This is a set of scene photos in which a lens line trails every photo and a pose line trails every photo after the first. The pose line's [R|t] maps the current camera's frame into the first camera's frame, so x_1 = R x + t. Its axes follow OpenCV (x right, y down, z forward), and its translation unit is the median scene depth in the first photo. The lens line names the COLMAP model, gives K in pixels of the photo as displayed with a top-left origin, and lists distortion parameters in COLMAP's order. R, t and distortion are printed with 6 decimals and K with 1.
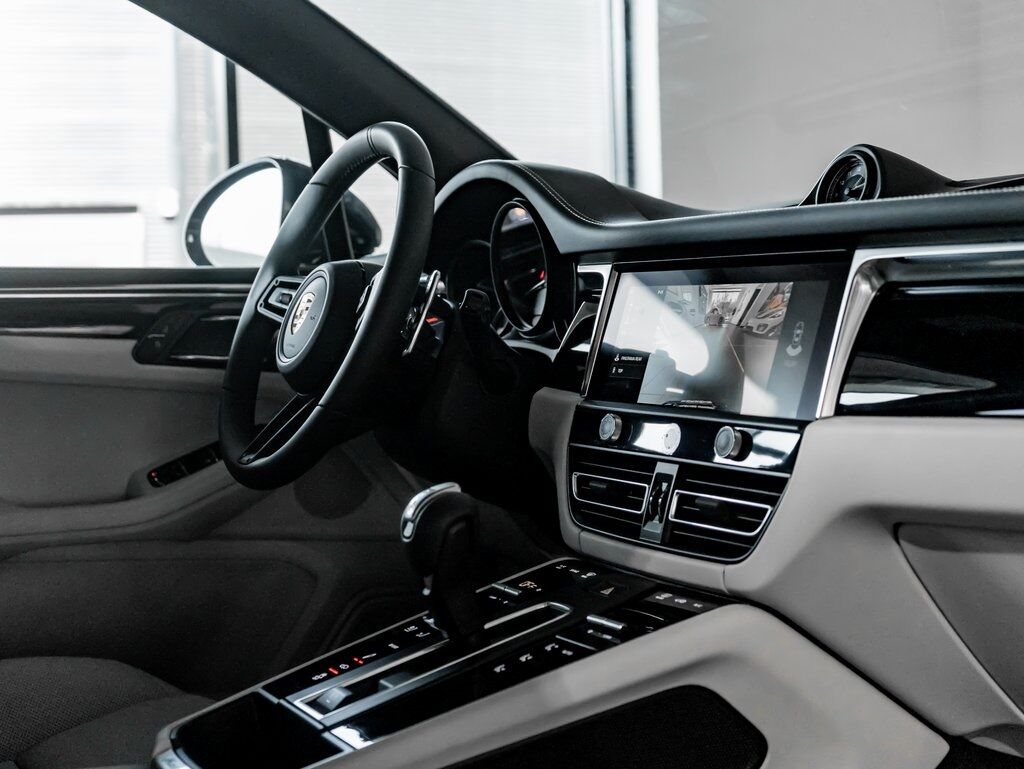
lens RADIAL K [[1546.0, 0, 512.9], [0, 1546.0, 383.7], [0, 0, 1]] dist [0.052121, 0.000000]
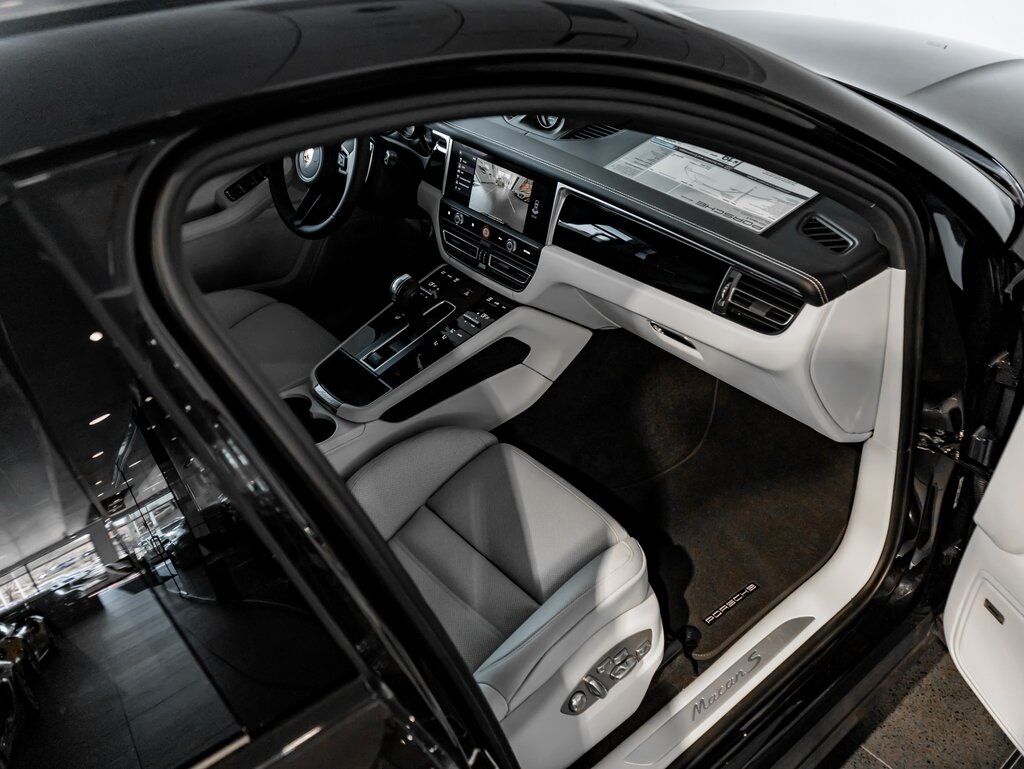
lens RADIAL K [[901.3, 0, 514.1], [0, 901.3, 379.6], [0, 0, 1]] dist [-0.020919, -0.000878]
pose [[0.976183, -0.152859, 0.153950, -0.119381], [0.046215, 0.839847, 0.540852, -0.571202], [-0.211969, -0.520855, 0.826909, -0.354473]]
